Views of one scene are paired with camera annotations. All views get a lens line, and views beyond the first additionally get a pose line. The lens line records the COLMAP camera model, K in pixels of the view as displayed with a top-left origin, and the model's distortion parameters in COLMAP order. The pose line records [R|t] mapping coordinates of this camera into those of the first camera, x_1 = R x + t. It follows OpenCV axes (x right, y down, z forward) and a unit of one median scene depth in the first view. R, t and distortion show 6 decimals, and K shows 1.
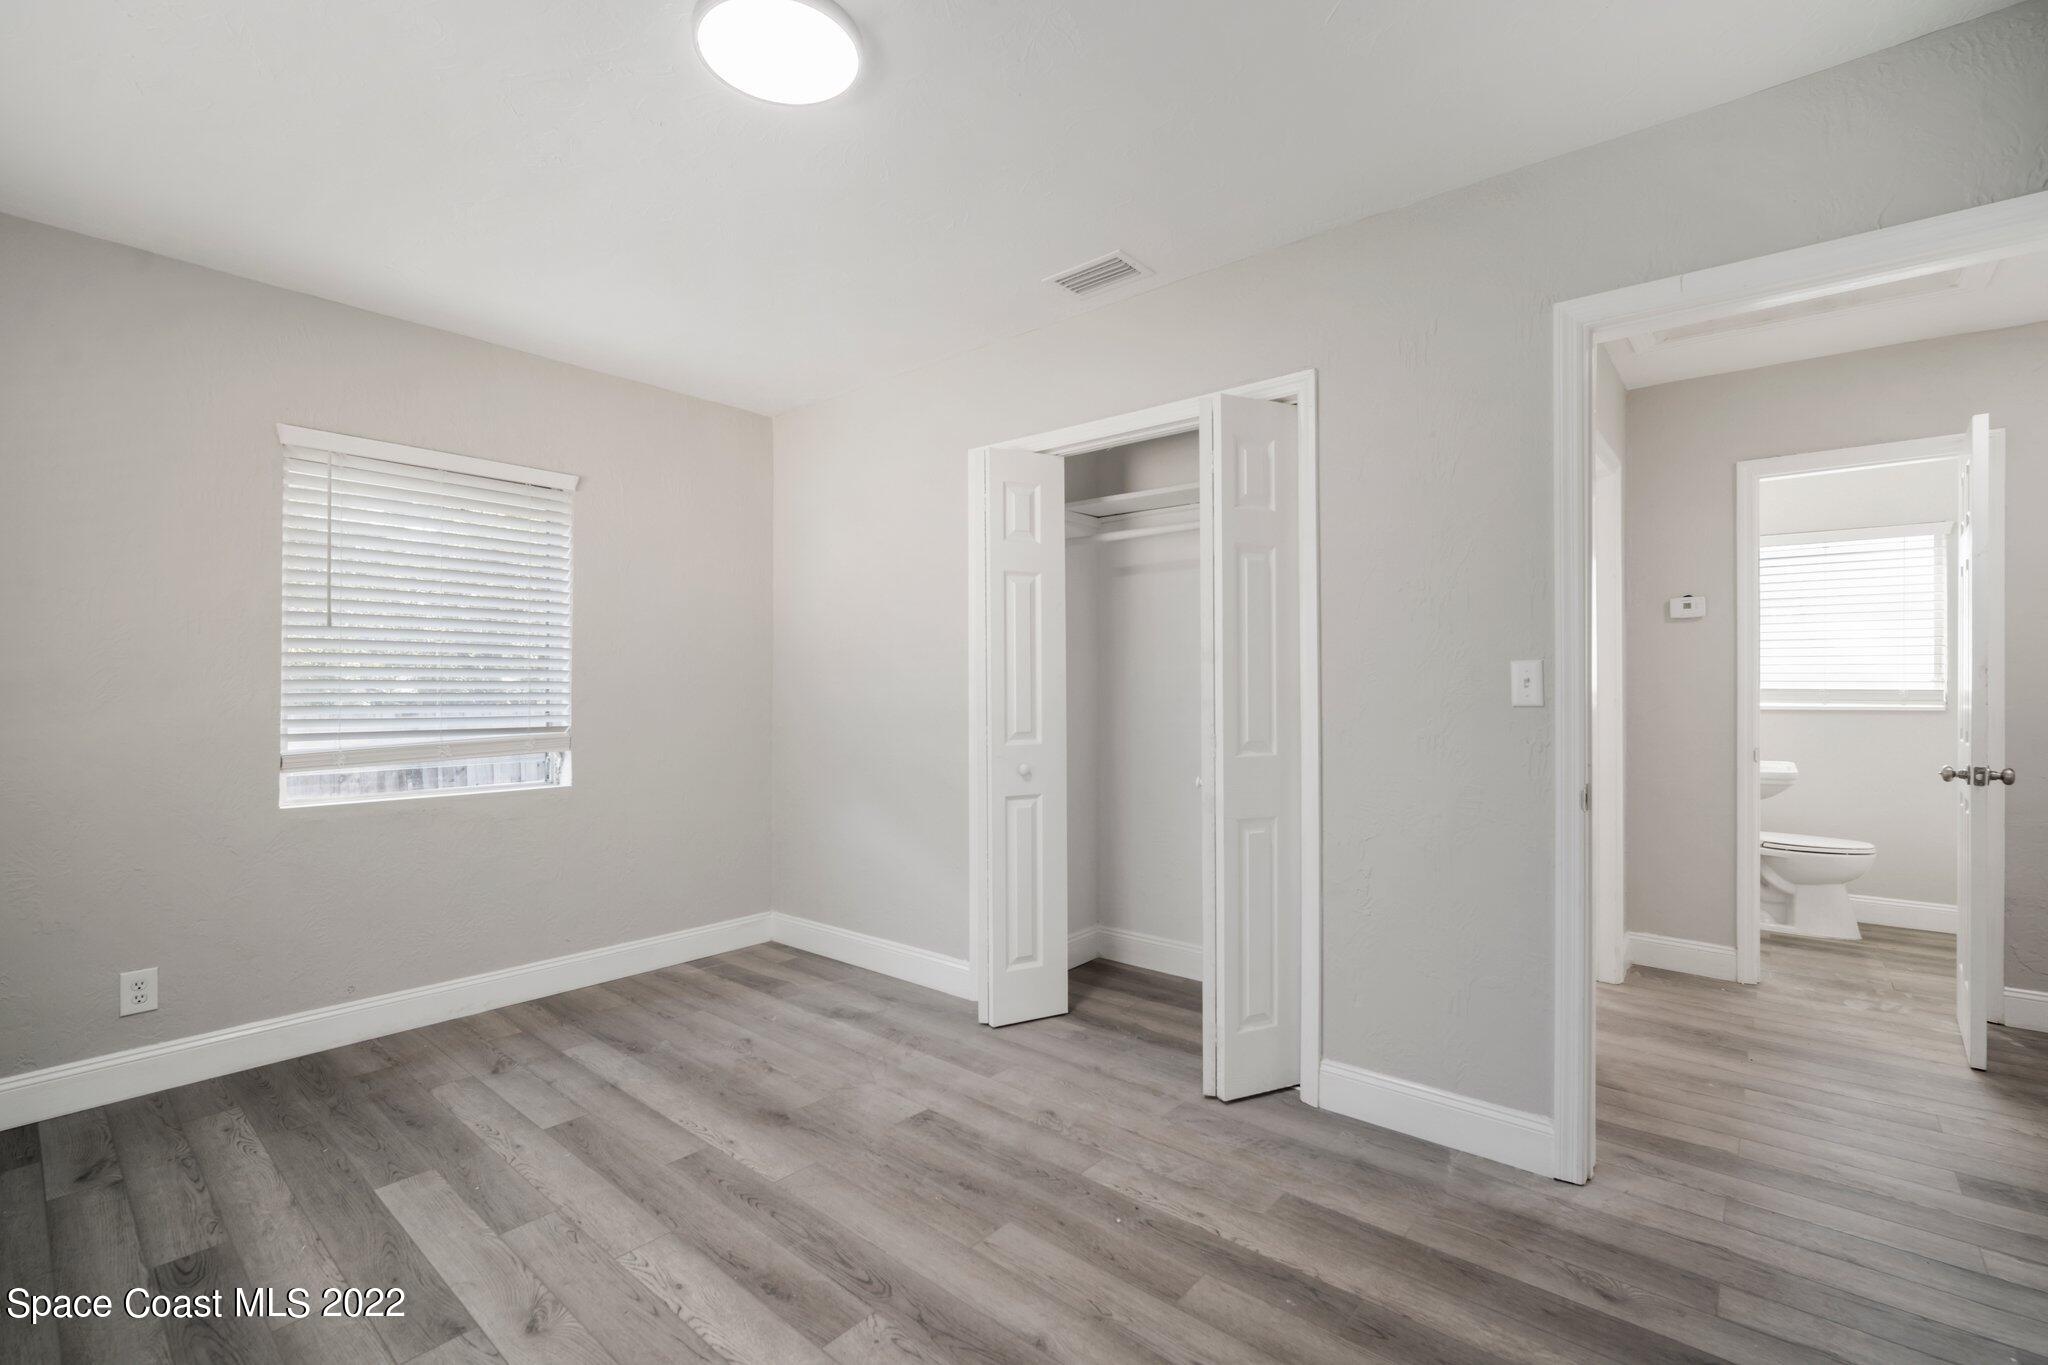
lens RADIAL K [[892.8, 0, 1032.8], [0, 892.8, 692.4], [0, 0, 1]] dist [-0.002194, 0.001629]
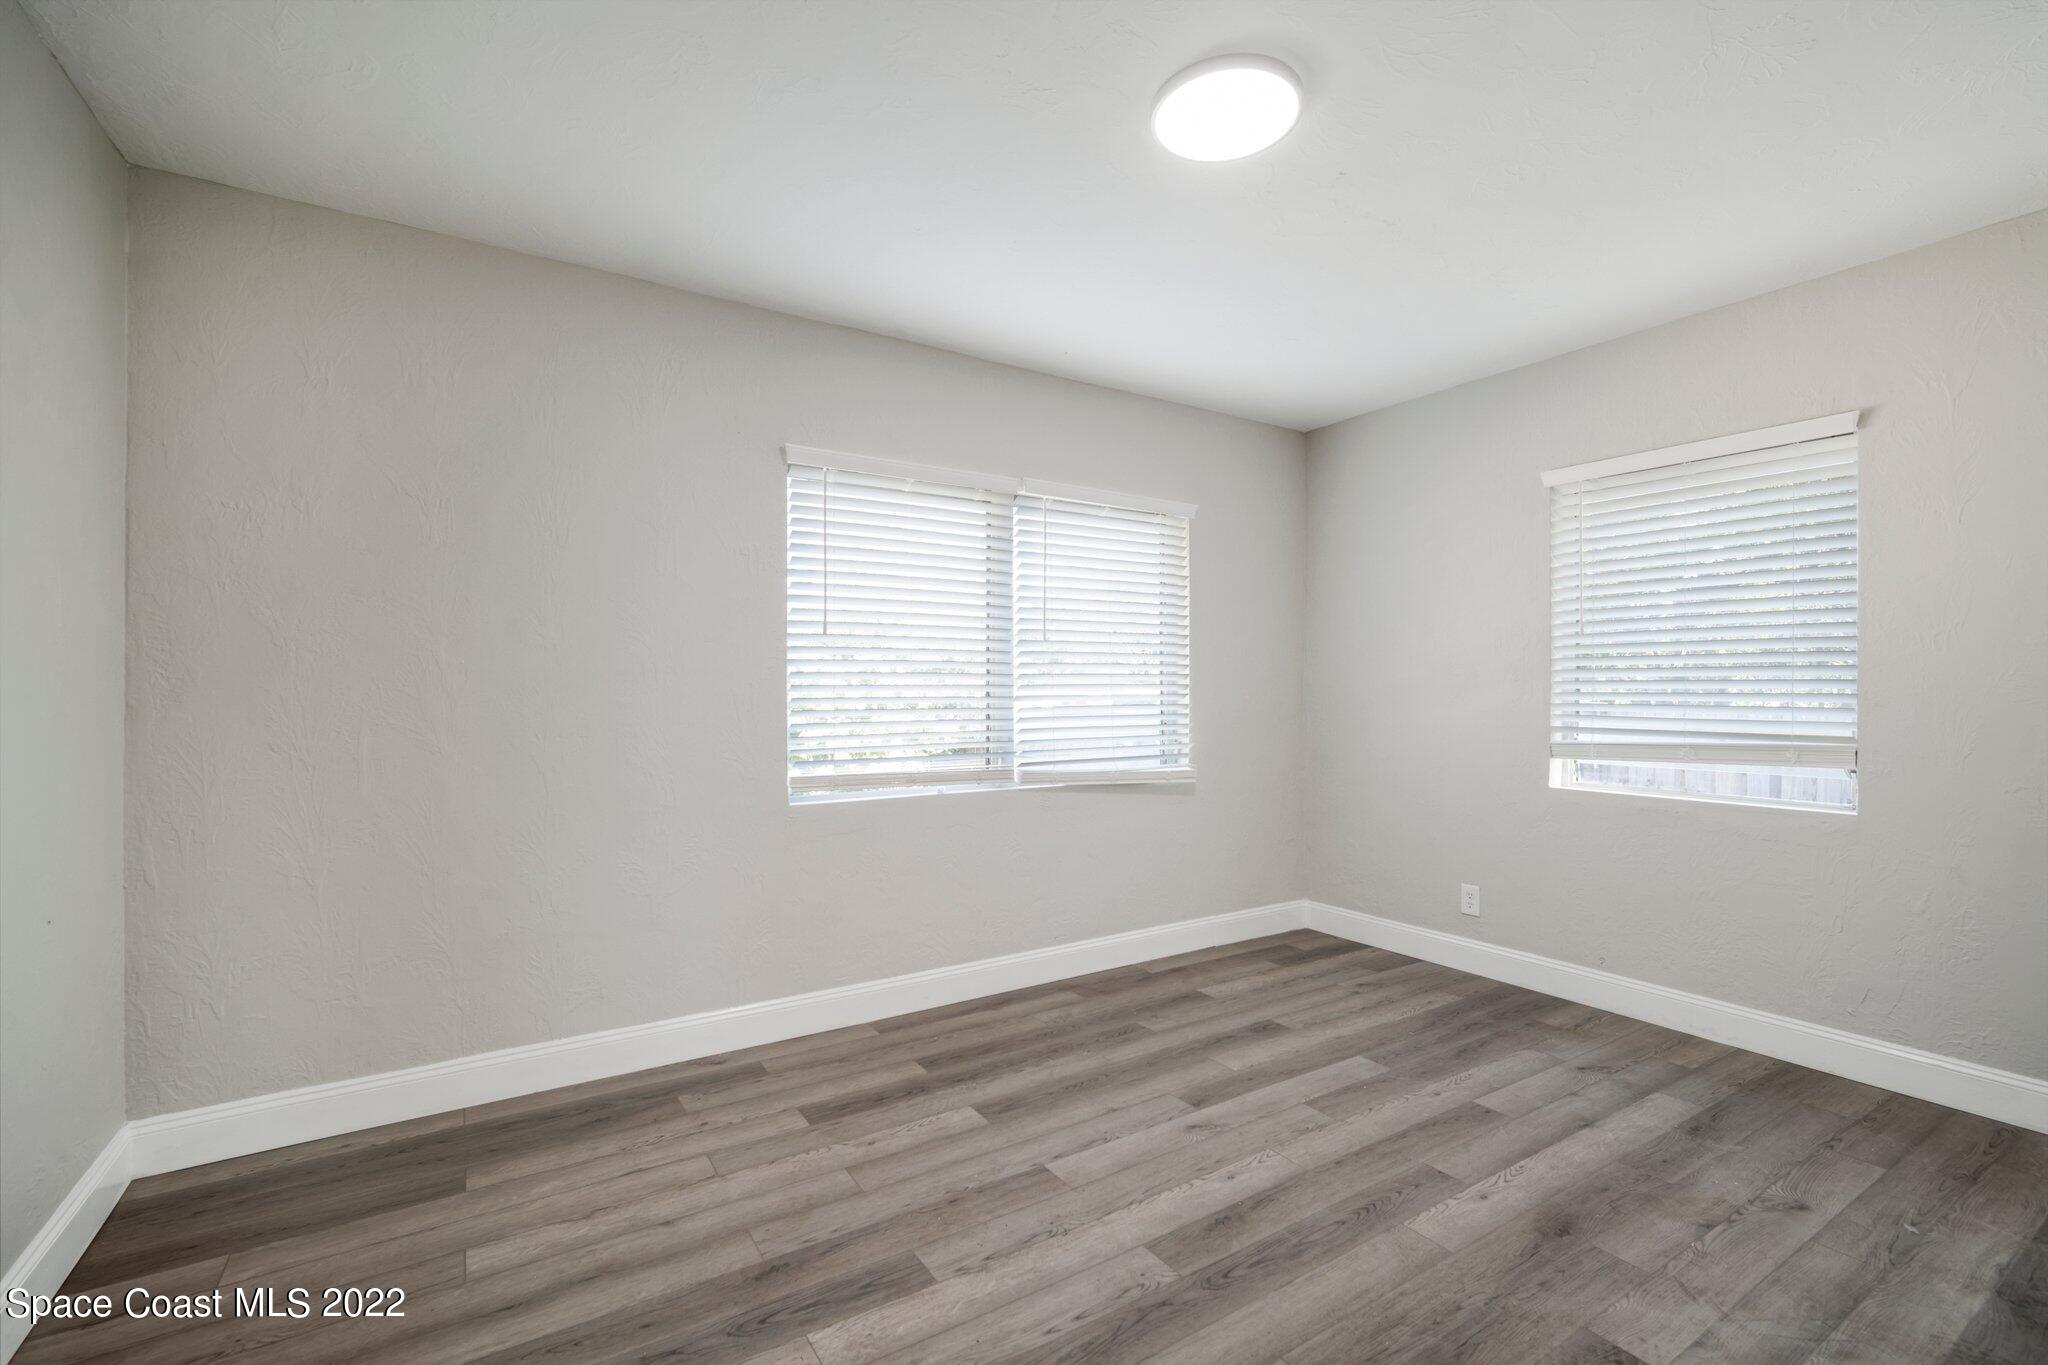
lens RADIAL K [[892.8, 0, 1024.4], [0, 892.8, 682.1], [0, 0, 1]] dist [-0.002194, 0.001629]
pose [[-0.290742, -0.006991, -0.956776, 0.625838], [-0.002763, 0.999975, -0.006467, -0.003399], [0.956797, 0.000764, -0.290754, 0.787648]]
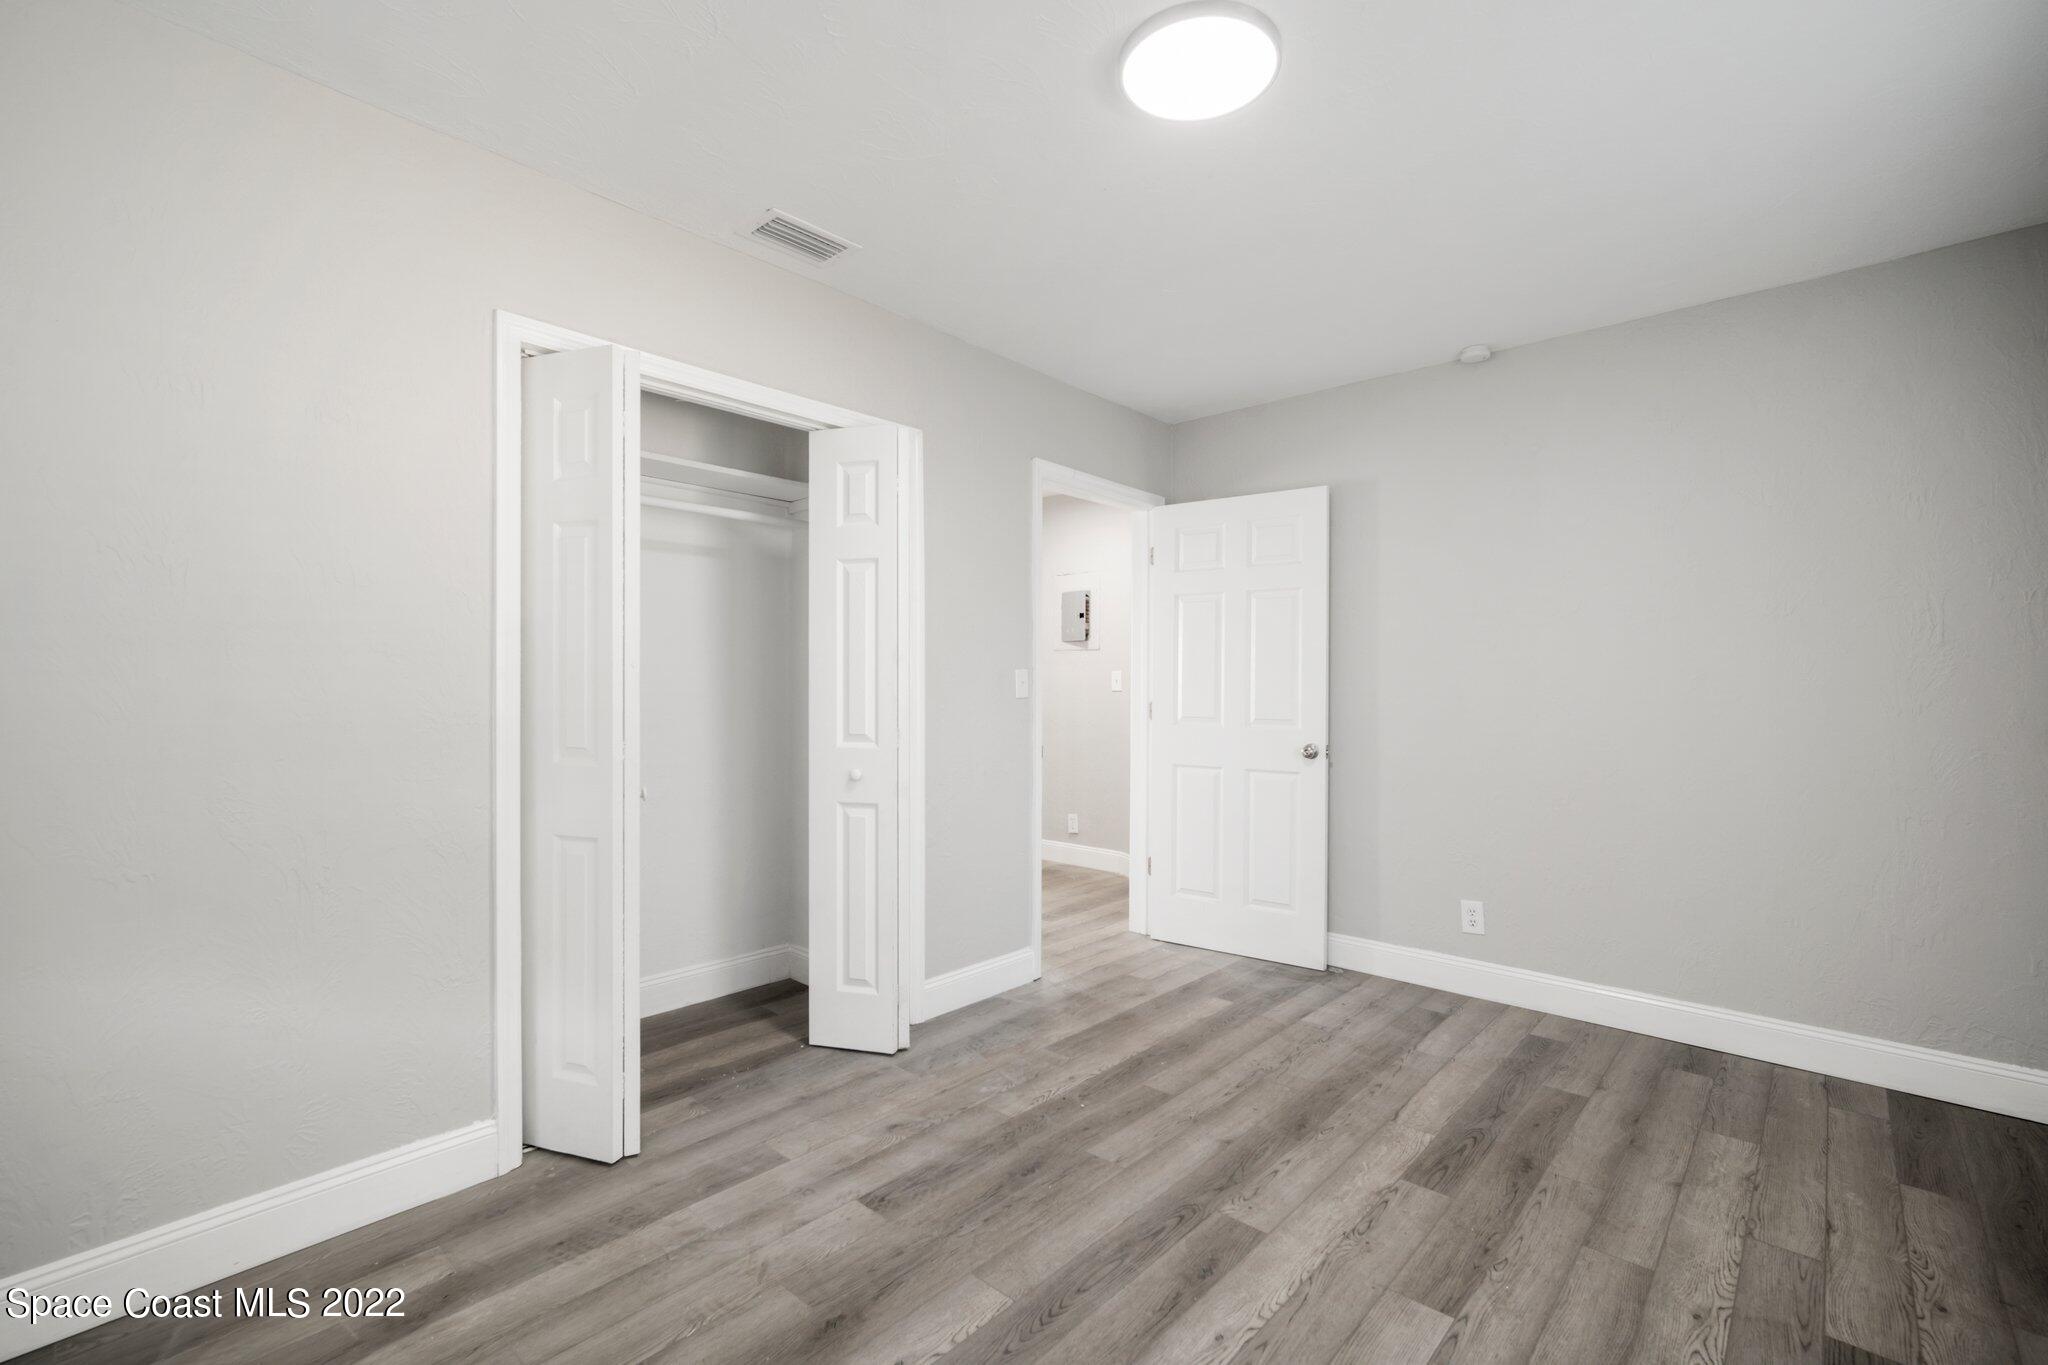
lens RADIAL K [[892.8, 0, 1012.5], [0, 892.8, 680.5], [0, 0, 1]] dist [-0.002194, 0.001629]
pose [[0.045738, 0.010803, 0.998895, -0.965040], [-0.000430, 0.999942, -0.010795, 0.000814], [-0.998953, 0.000064, 0.045740, 0.850020]]
